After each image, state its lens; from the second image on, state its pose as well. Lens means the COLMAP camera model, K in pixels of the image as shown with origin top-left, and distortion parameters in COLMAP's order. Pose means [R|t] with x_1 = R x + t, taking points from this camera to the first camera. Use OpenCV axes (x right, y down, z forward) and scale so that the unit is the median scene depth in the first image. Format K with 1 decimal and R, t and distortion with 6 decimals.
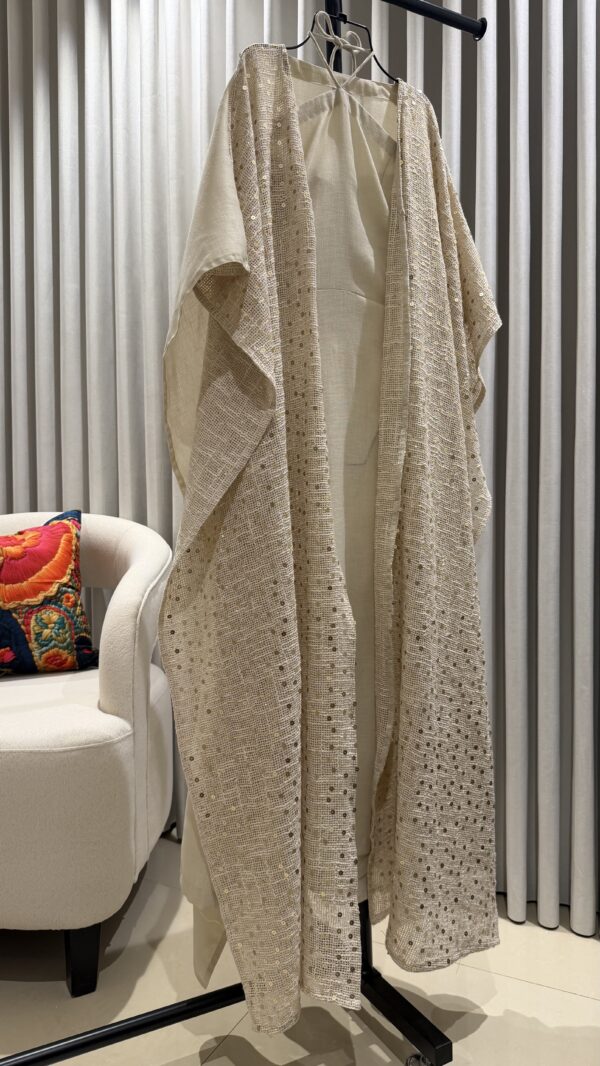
lens RADIAL K [[746.9, 0, 300.5], [0, 746.9, 524.2], [0, 0, 1]] dist [0.059036, -0.074144]
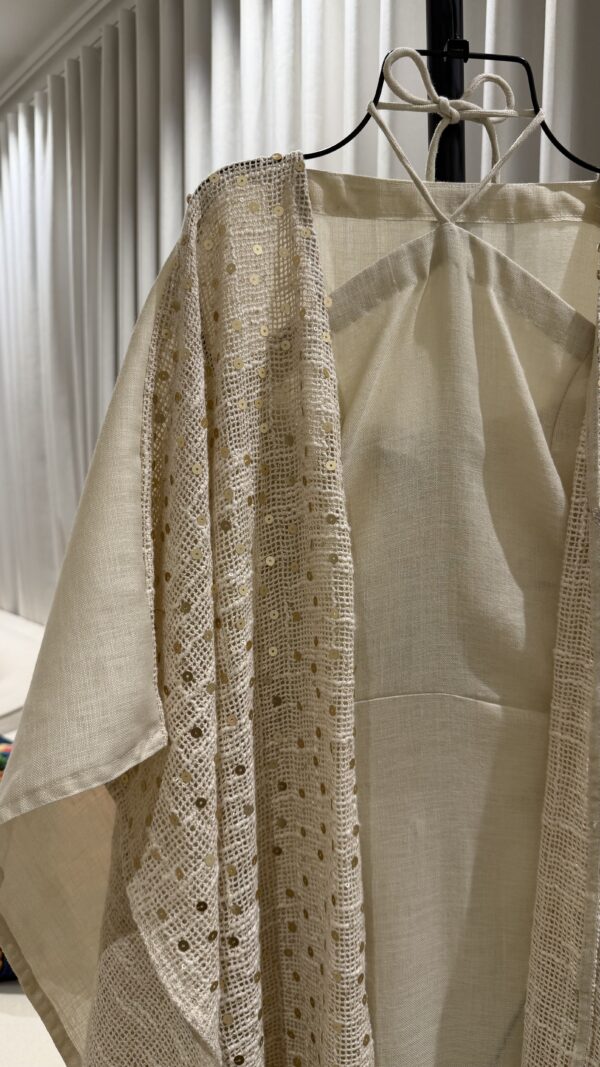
lens RADIAL K [[747.6, 0, 306.6], [0, 747.6, 533.7], [0, 0, 1]] dist [0.059036, -0.074144]
pose [[0.933988, 0.037477, -0.355332, 0.133837], [-0.016386, 0.997930, 0.062184, -0.429367], [0.356927, -0.052257, 0.932669, 0.573524]]
